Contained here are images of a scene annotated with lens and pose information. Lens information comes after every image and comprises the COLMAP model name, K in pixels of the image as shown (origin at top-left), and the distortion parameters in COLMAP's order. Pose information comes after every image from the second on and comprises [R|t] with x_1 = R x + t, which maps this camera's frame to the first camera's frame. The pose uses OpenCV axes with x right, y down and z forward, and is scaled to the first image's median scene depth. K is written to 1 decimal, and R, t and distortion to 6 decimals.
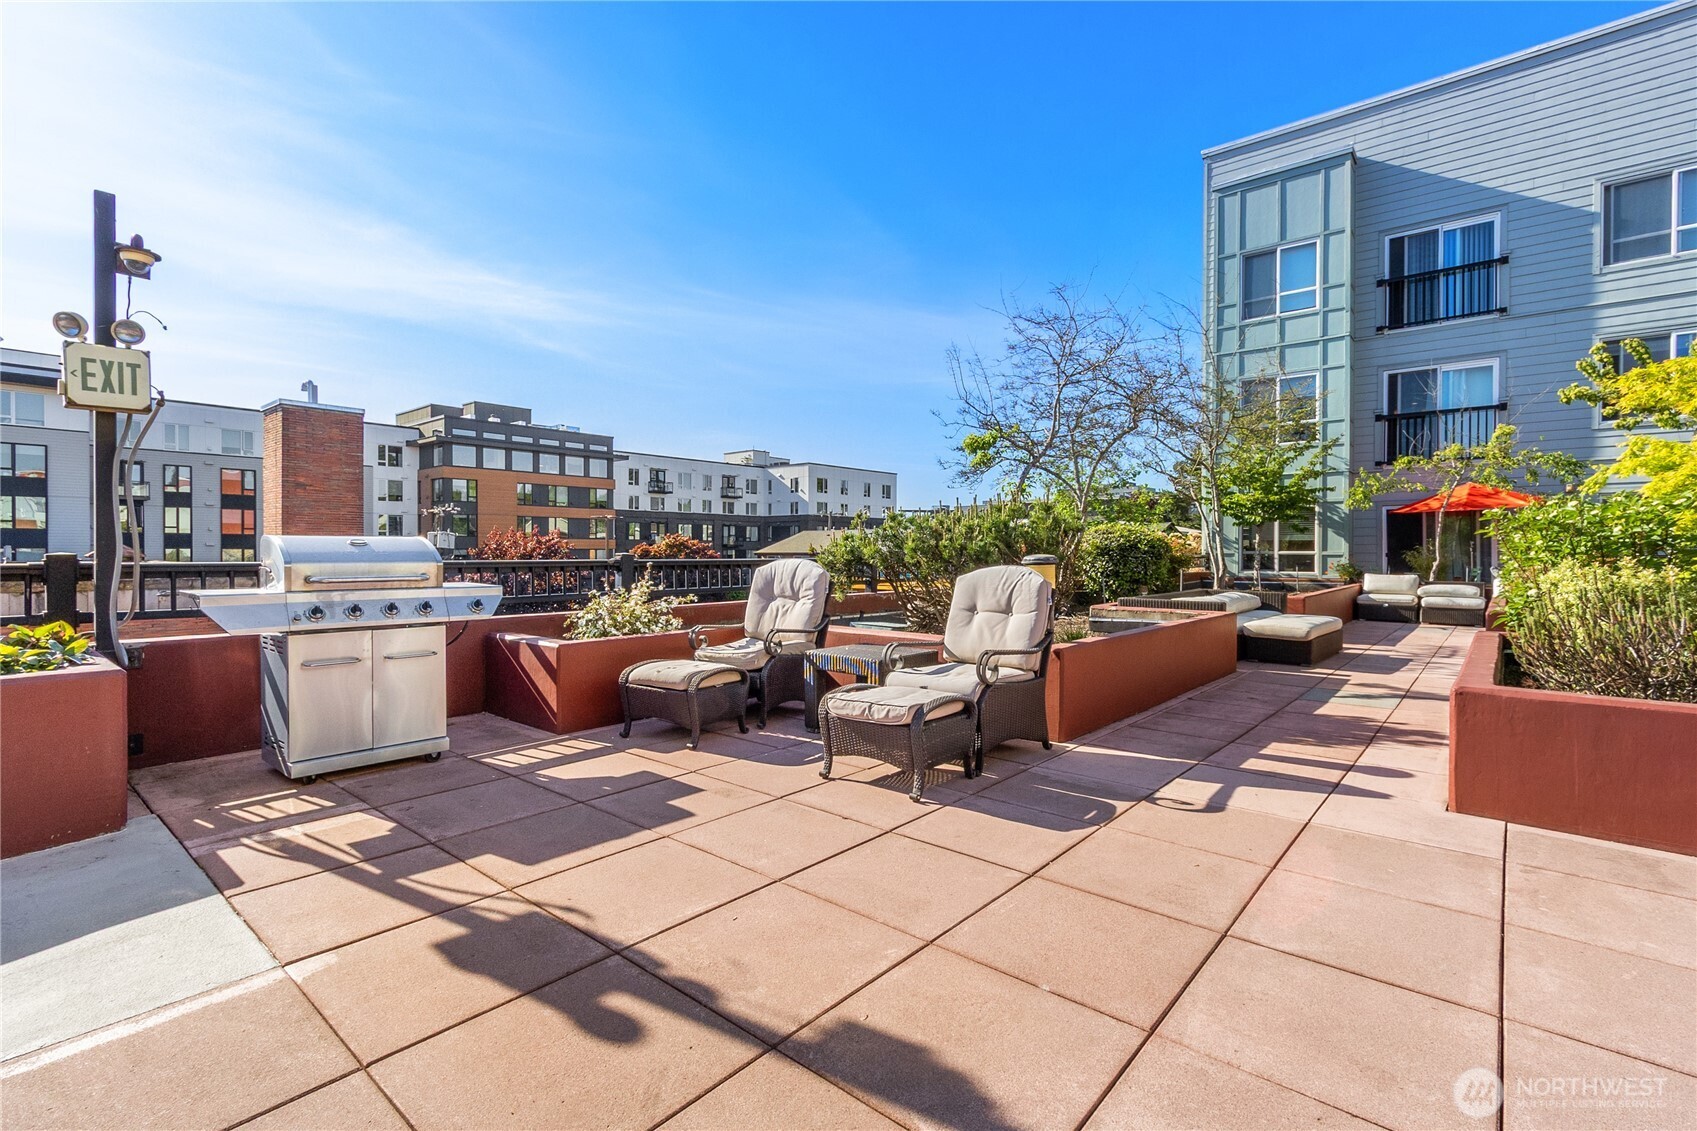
lens RADIAL K [[767.7, 0, 848.5], [0, 767.7, 565.5], [0, 0, 1]] dist [0.000013, -0.000878]
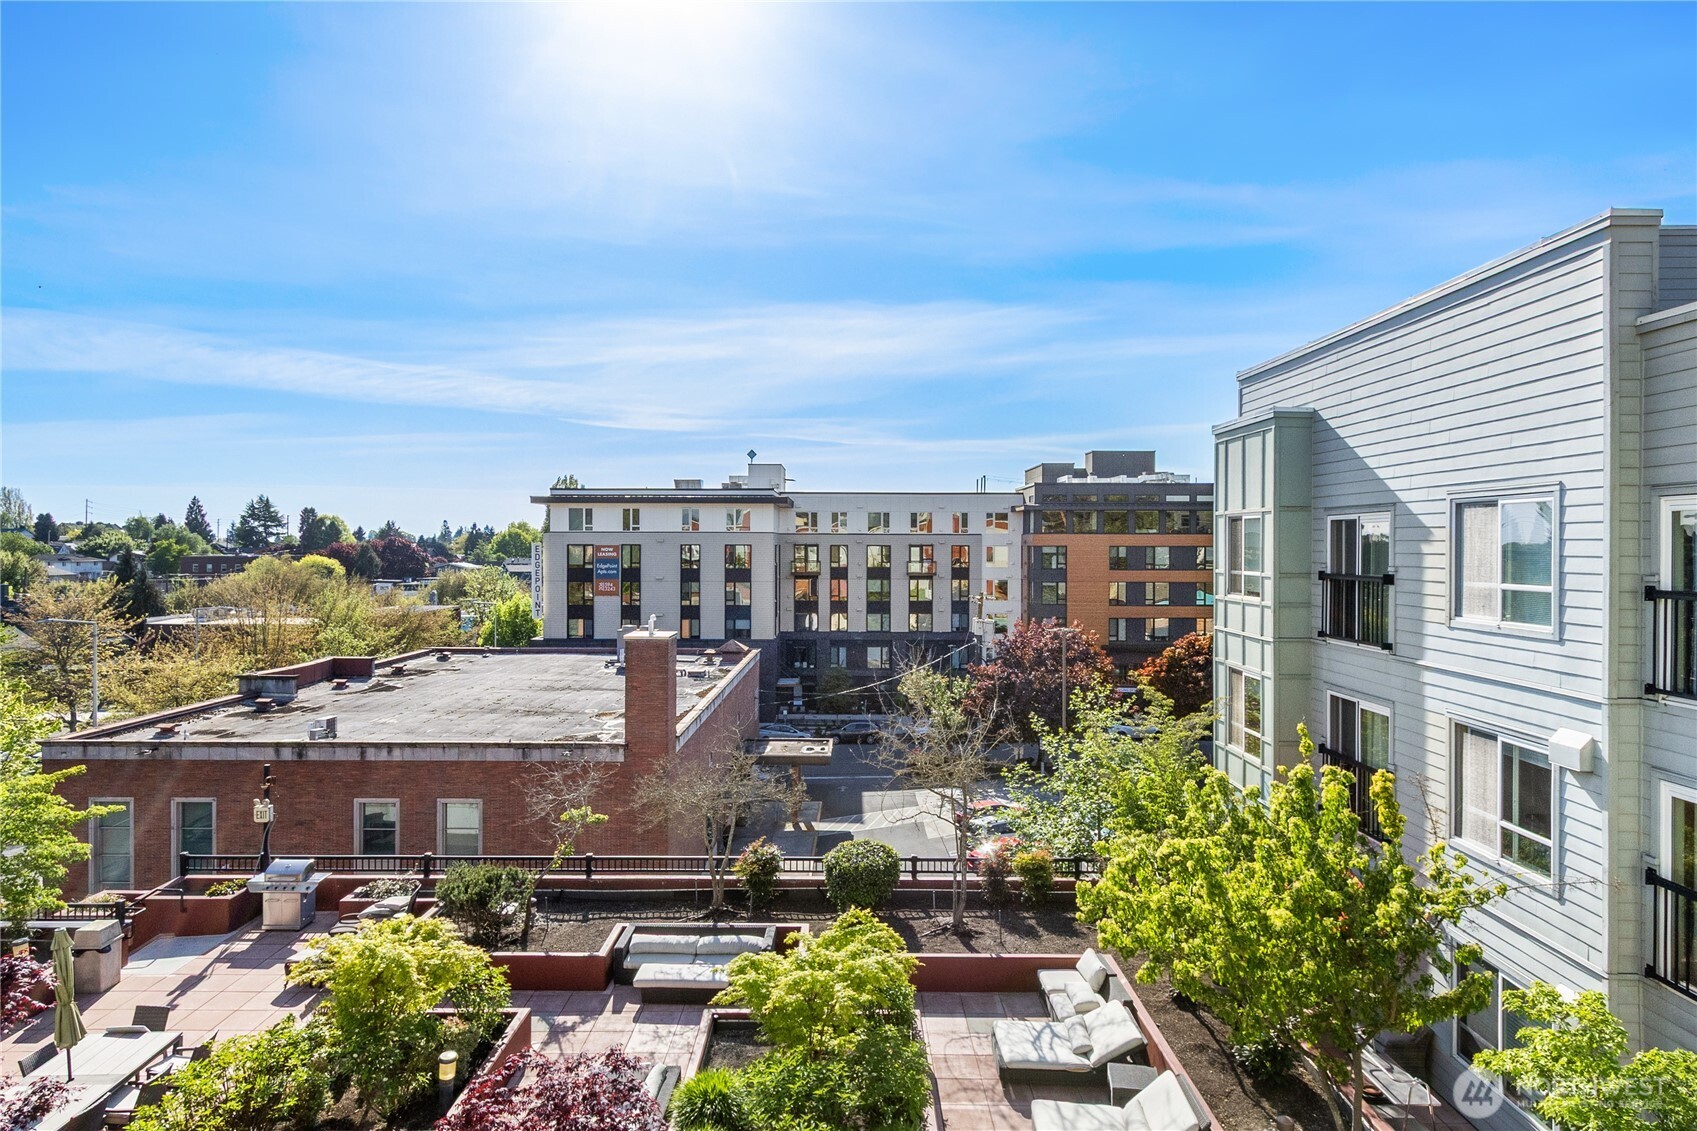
lens RADIAL K [[991.1, 0, 848.5], [0, 991.1, 565.5], [0, 0, 1]] dist [-0.002193, -0.000674]
pose [[0.649965, 0.015574, -0.759804, 1.248877], [-0.016792, 0.999840, 0.006130, -0.411332], [0.759778, 0.008774, 0.650123, -0.017168]]
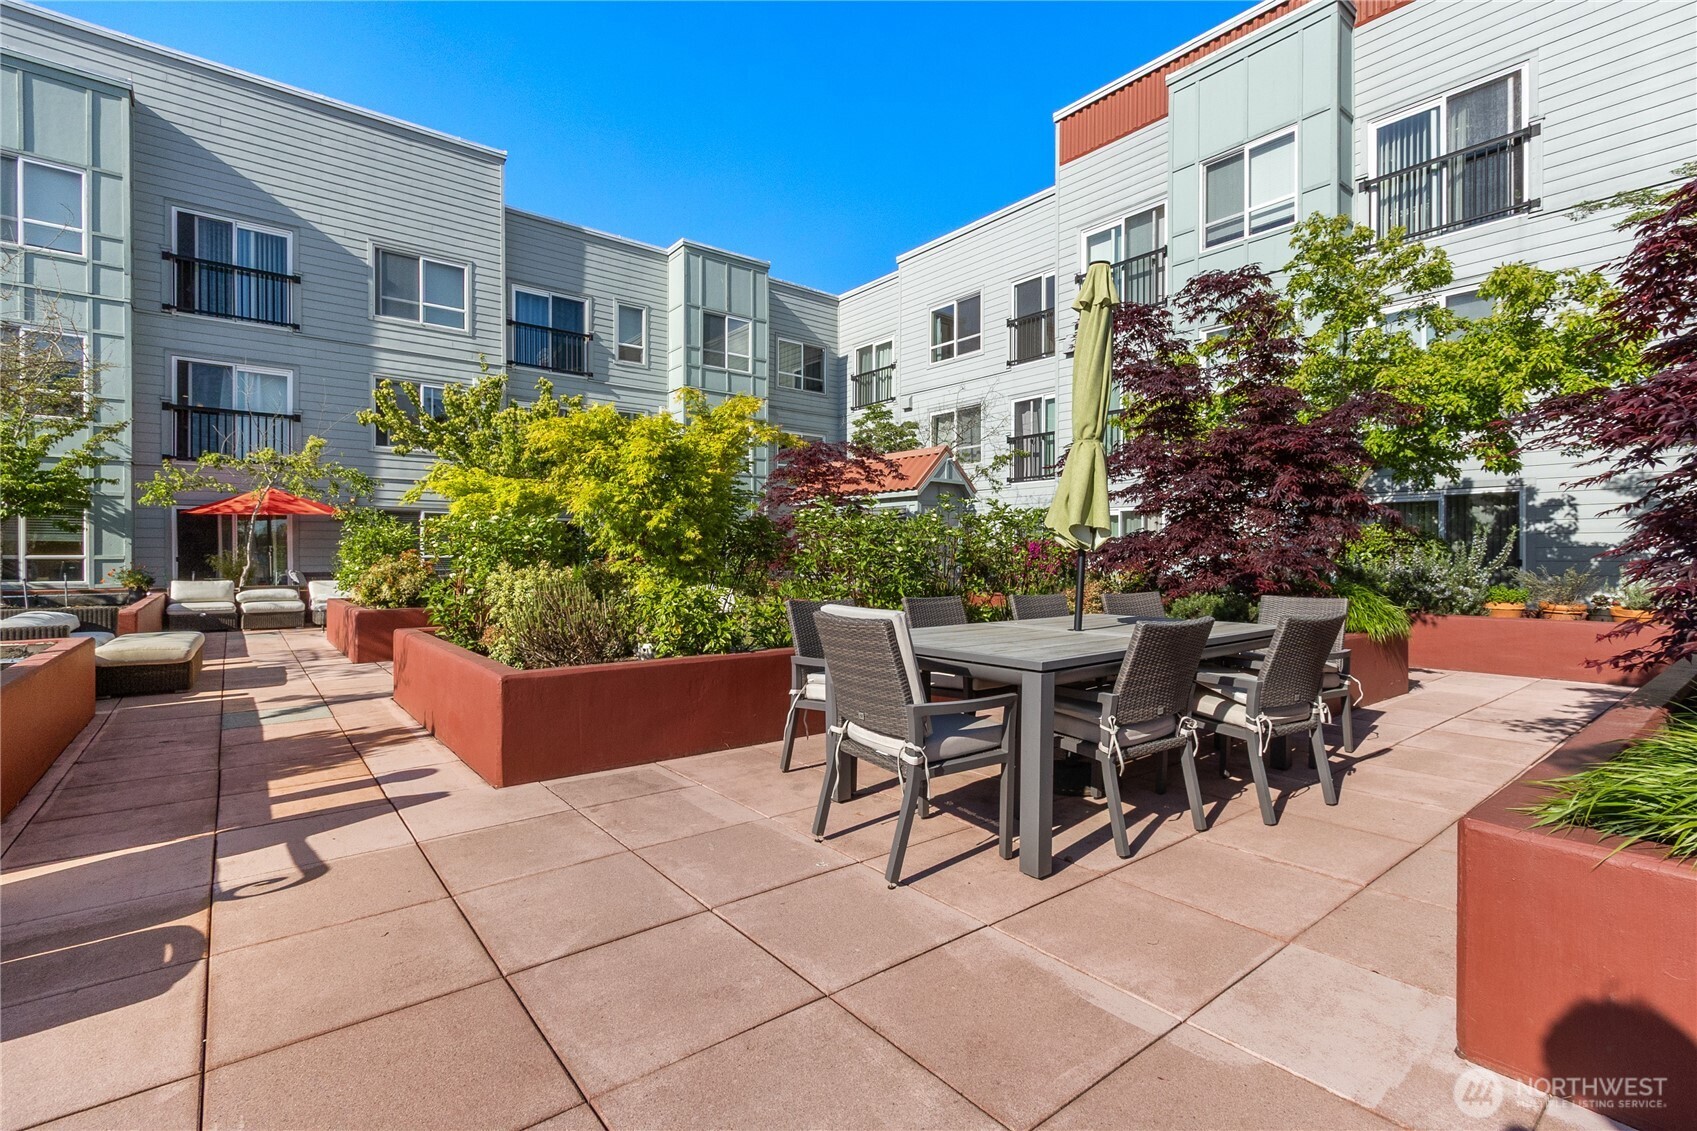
lens RADIAL K [[767.7, 0, 848.5], [0, 767.7, 565.5], [0, 0, 1]] dist [0.000013, -0.000878]
pose [[0.180765, -0.013781, 0.983430, -0.052333], [0.017860, 0.999783, 0.010728, -0.002080], [-0.983364, 0.015625, 0.180972, 0.066536]]
